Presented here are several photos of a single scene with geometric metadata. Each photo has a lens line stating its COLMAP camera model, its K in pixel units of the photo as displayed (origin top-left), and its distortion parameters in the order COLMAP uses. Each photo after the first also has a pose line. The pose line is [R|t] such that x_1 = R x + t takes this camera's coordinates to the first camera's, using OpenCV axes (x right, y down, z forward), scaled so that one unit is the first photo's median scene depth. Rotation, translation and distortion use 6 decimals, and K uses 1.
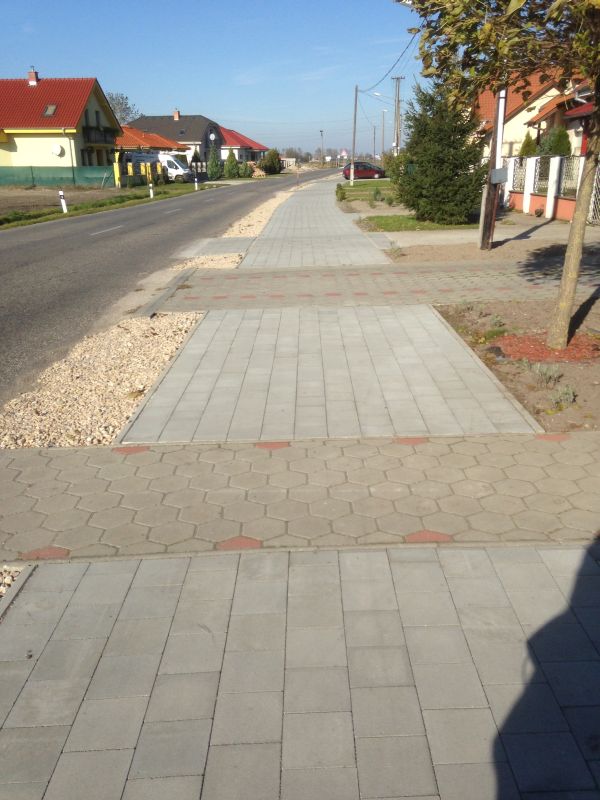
lens RADIAL K [[775.2, 0, 365.5], [0, 775.2, 402.1], [0, 0, 1]] dist [0.173443, -0.181050]
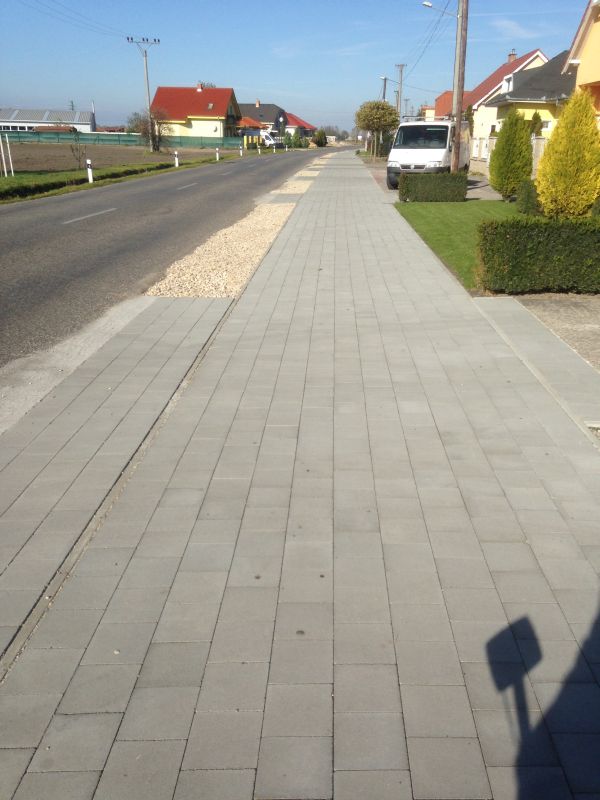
lens RADIAL K [[748.8, 0, 377.8], [0, 748.8, 450.1], [0, 0, 1]] dist [0.111616, -0.134506]
pose [[0.998840, 0.046388, -0.012918, 0.058390], [-0.045057, 0.994999, 0.089144, 0.244111], [0.016988, -0.088458, 0.995935, -0.790243]]
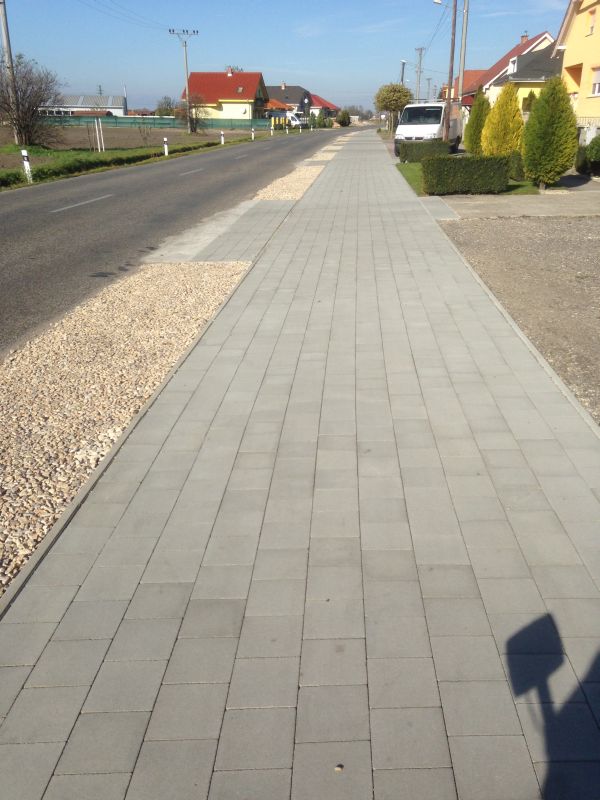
lens RADIAL K [[784.2, 0, 362.6], [0, 784.2, 400.2], [0, 0, 1]] dist [0.186949, -0.225342]
pose [[0.996774, 0.045121, -0.066383, 0.072811], [-0.042386, 0.998216, 0.042045, 0.284320], [0.068161, -0.039096, 0.996908, -0.921866]]
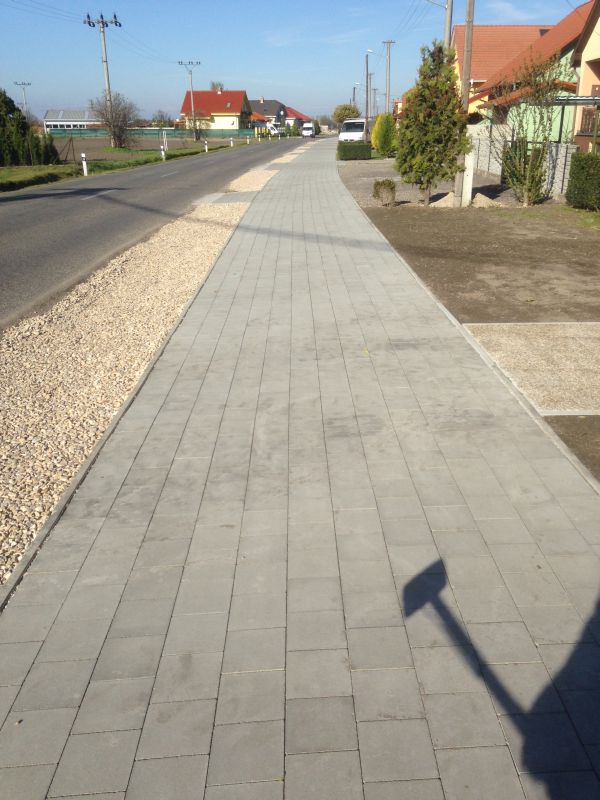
lens RADIAL K [[748.8, 0, 377.8], [0, 748.8, 450.1], [0, 0, 1]] dist [0.111616, -0.134506]
pose [[0.999559, 0.022785, -0.019023, 0.120841], [-0.020706, 0.994454, 0.103114, 0.397444], [0.021267, -0.102675, 0.994488, -1.297113]]
